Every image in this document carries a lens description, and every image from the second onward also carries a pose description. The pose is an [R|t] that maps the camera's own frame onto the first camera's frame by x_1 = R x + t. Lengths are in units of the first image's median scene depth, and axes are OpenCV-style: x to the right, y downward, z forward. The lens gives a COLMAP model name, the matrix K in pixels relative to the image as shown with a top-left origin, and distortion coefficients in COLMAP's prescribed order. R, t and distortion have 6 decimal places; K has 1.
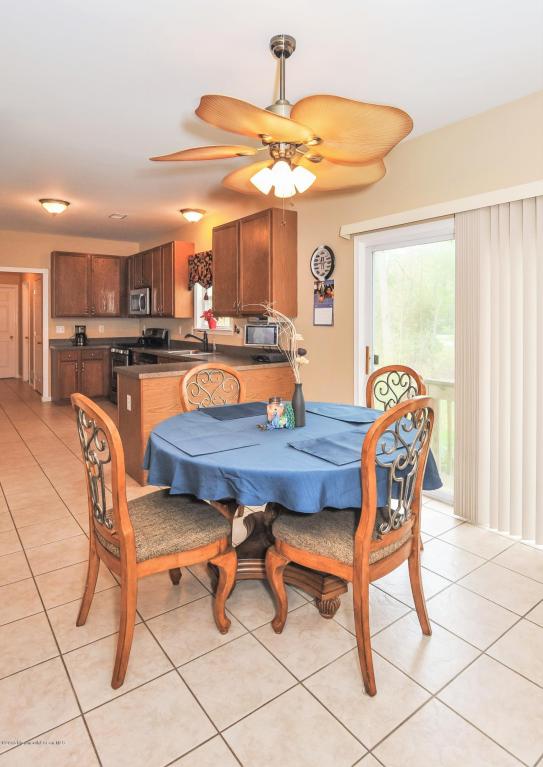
lens RADIAL K [[450.3, 0, 293.3], [0, 450.3, 319.8], [0, 0, 1]] dist [-0.041739, 0.035799]
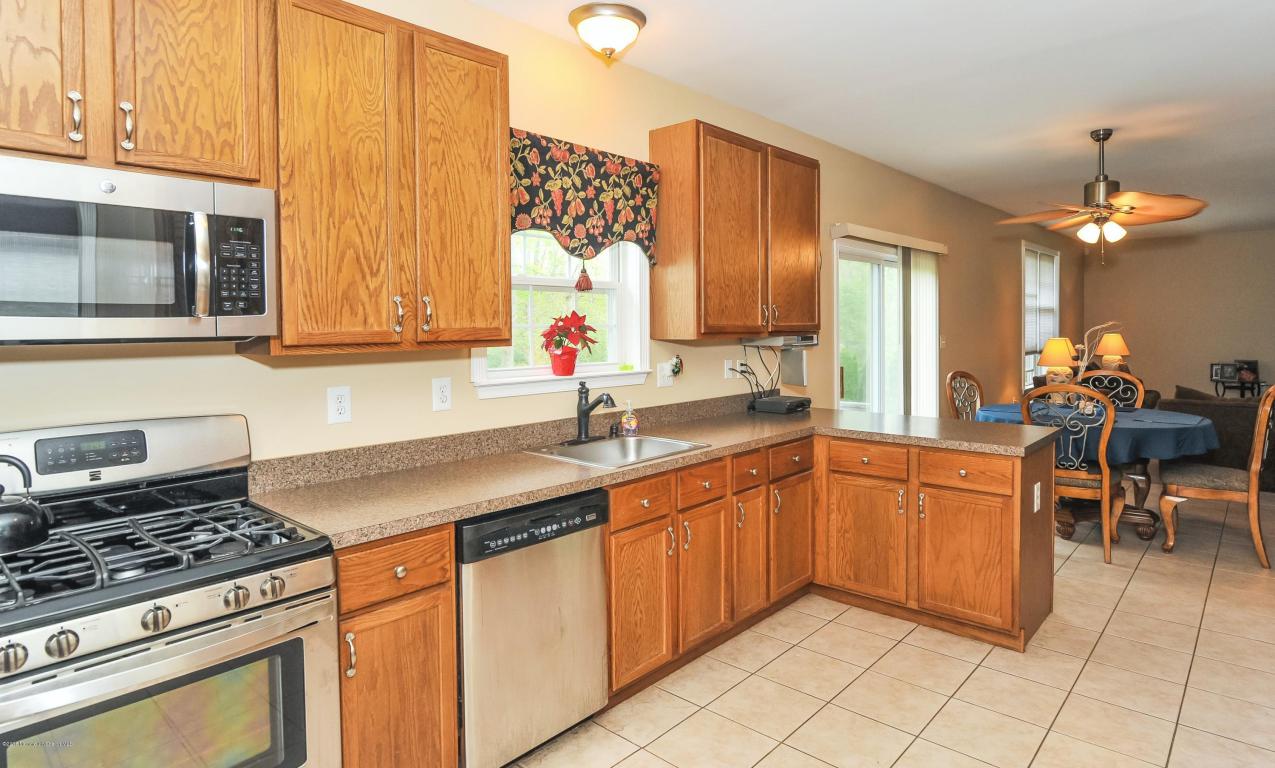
lens RADIAL K [[694.6, 0, 640.9], [0, 694.6, 342.8], [0, 0, 1]] dist [-0.013959, -0.000233]
pose [[-0.160977, -0.023228, 0.986685, -0.606623], [0.014678, 0.999556, 0.025926, -0.014747], [-0.986849, 0.018656, -0.160565, 0.878496]]
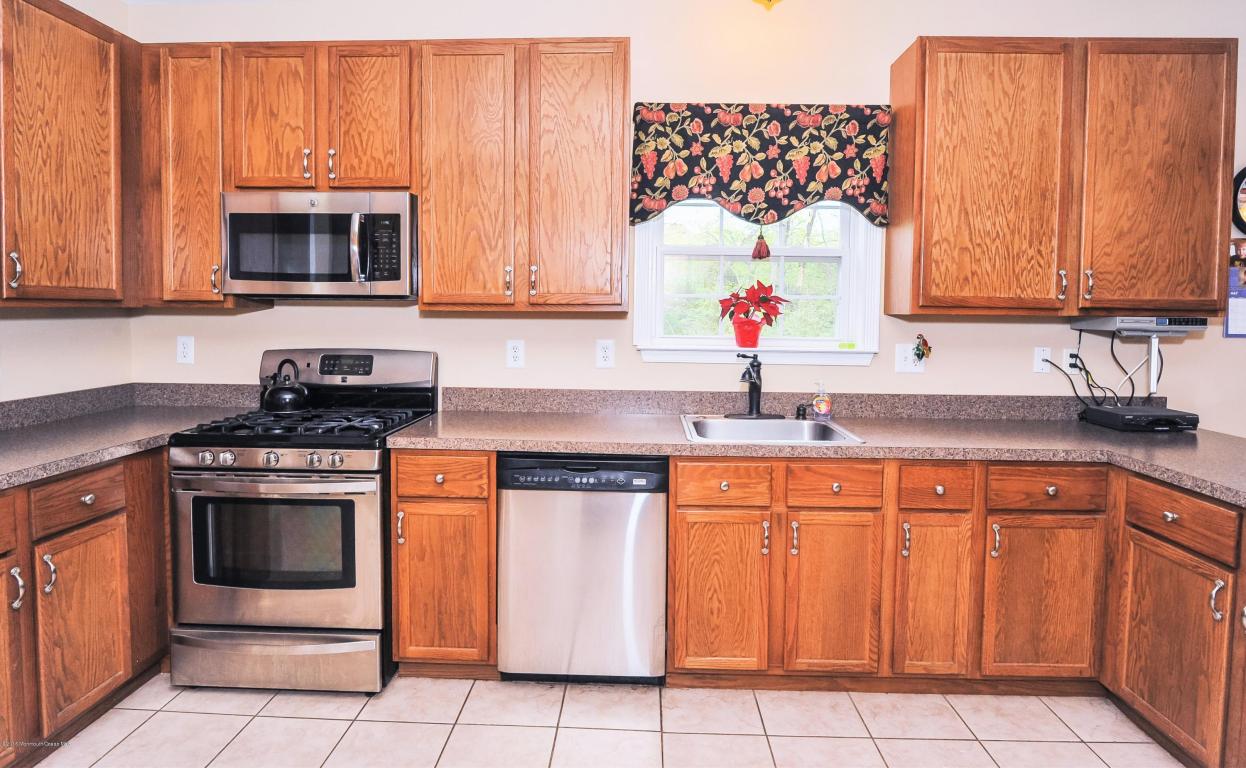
lens RADIAL K [[645.7, 0, 622.9], [0, 645.7, 339.5], [0, 0, 1]] dist [-0.018587, -0.000203]
pose [[0.644703, -0.026235, 0.763983, -0.514187], [-0.006507, 0.999186, 0.039803, -0.003133], [-0.764405, -0.030633, 0.644008, 0.654495]]
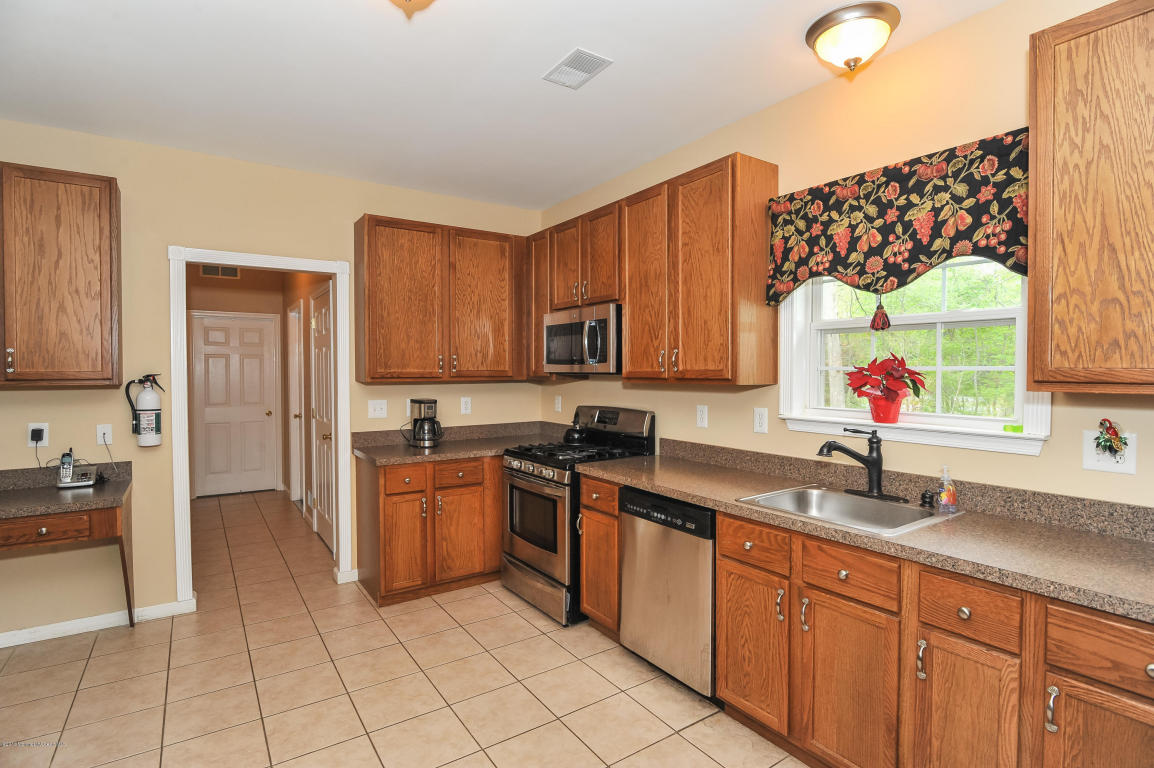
lens RADIAL K [[562.8, 0, 580.2], [0, 562.8, 384.8], [0, 0, 1]] dist [-0.022810, -0.000819]
pose [[0.997939, 0.001115, -0.064156, -0.313501], [0.000184, 0.999795, 0.020251, -0.011866], [0.064165, -0.020221, 0.997734, 0.512509]]
